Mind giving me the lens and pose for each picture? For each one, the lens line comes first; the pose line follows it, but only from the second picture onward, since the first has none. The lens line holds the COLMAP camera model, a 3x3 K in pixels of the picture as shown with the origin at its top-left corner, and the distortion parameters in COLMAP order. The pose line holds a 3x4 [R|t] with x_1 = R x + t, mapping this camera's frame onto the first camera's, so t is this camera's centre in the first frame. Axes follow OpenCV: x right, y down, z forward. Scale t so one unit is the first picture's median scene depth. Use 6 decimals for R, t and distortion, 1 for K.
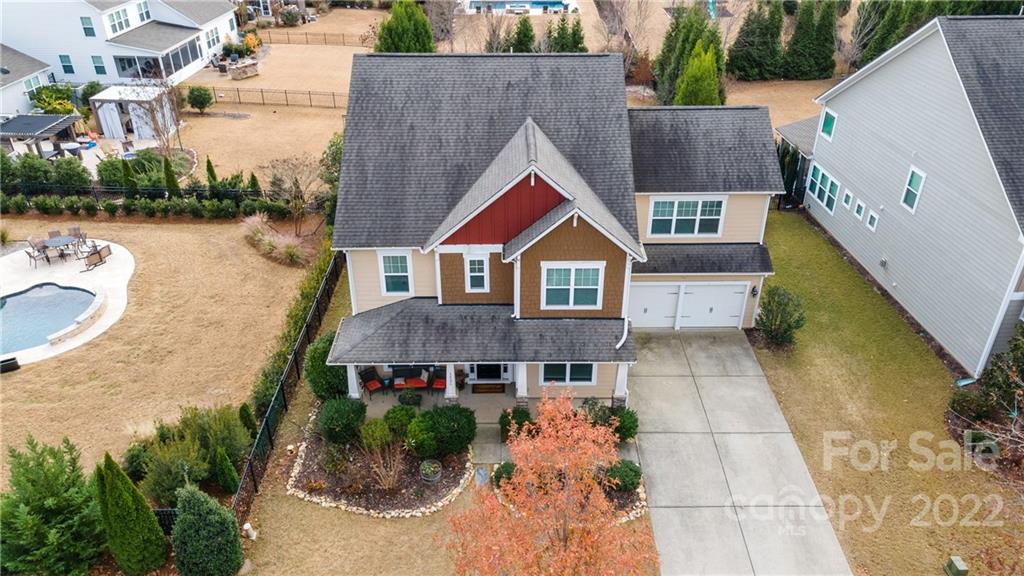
lens RADIAL K [[748.0, 0, 512.0], [0, 748.0, 288.0], [0, 0, 1]] dist [0.032913, 0.010845]
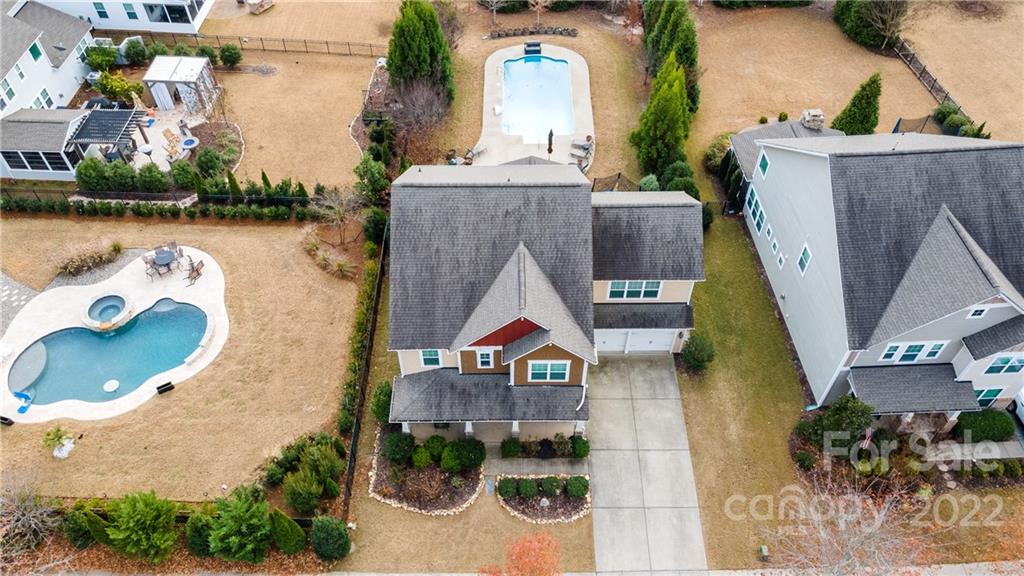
lens RADIAL K [[748.0, 0, 512.0], [0, 748.0, 288.0], [0, 0, 1]] dist [0.032913, 0.010845]
pose [[0.999998, 0.002085, -0.000771, 0.007046], [-0.001738, 0.949435, 0.313960, -0.600108], [0.001386, -0.313958, 0.949436, -0.357059]]
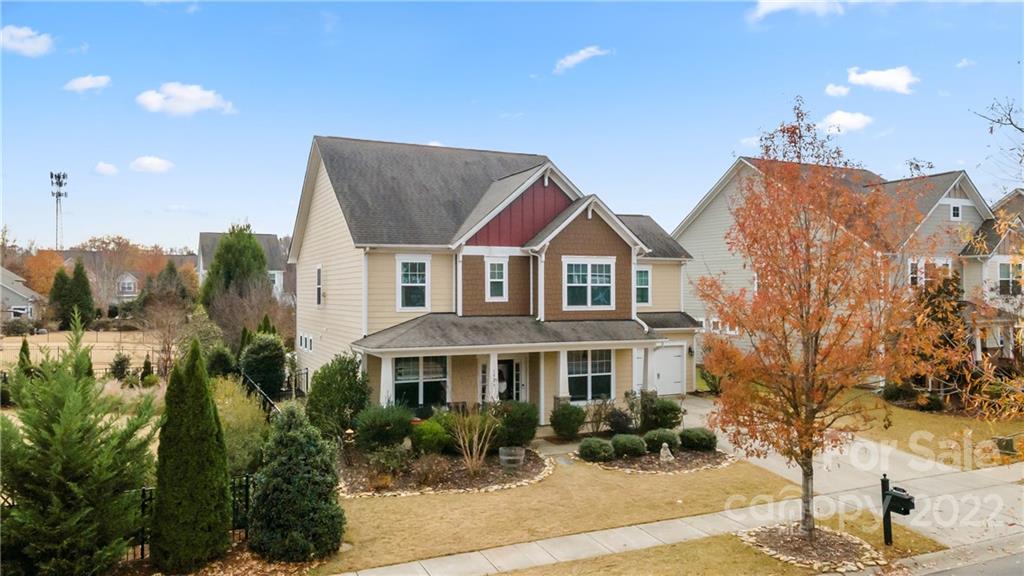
lens RADIAL K [[748.0, 0, 512.0], [0, 748.0, 288.0], [0, 0, 1]] dist [0.032913, 0.010845]
pose [[0.911936, -0.000360, 0.410332, -0.415248], [0.209126, 0.860789, -0.464014, 0.433419], [-0.353042, 0.508963, 0.785059, 0.219655]]
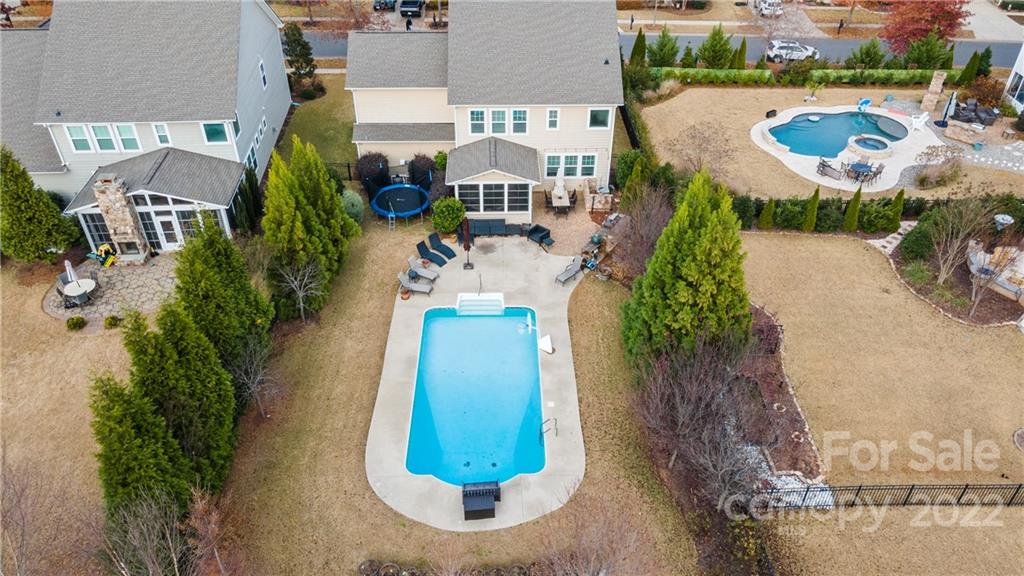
lens RADIAL K [[748.0, 0, 512.0], [0, 748.0, 288.0], [0, 0, 1]] dist [0.032913, 0.010845]
pose [[-0.999901, 0.006006, -0.012713, 0.038881], [-0.009475, 0.380239, 0.924840, -1.682032], [0.010389, 0.924869, -0.380144, 2.385787]]
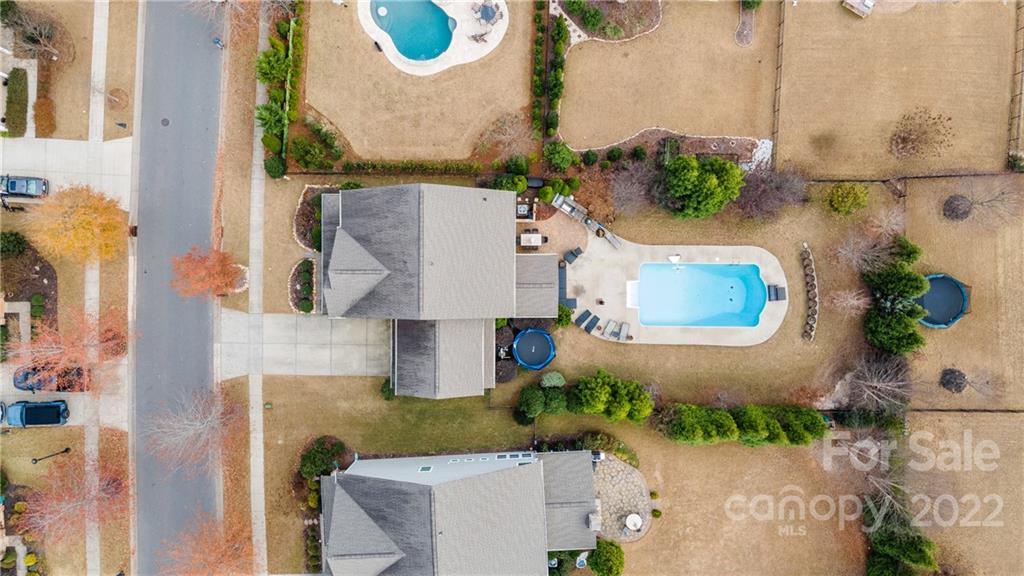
lens RADIAL K [[748.0, 0, 512.0], [0, 748.0, 288.0], [0, 0, 1]] dist [0.032913, 0.010845]
pose [[-0.012278, 0.999922, -0.002267, 0.070978], [-0.501568, -0.004197, 0.865108, -2.293909], [0.865031, 0.011759, 0.501581, 0.245755]]
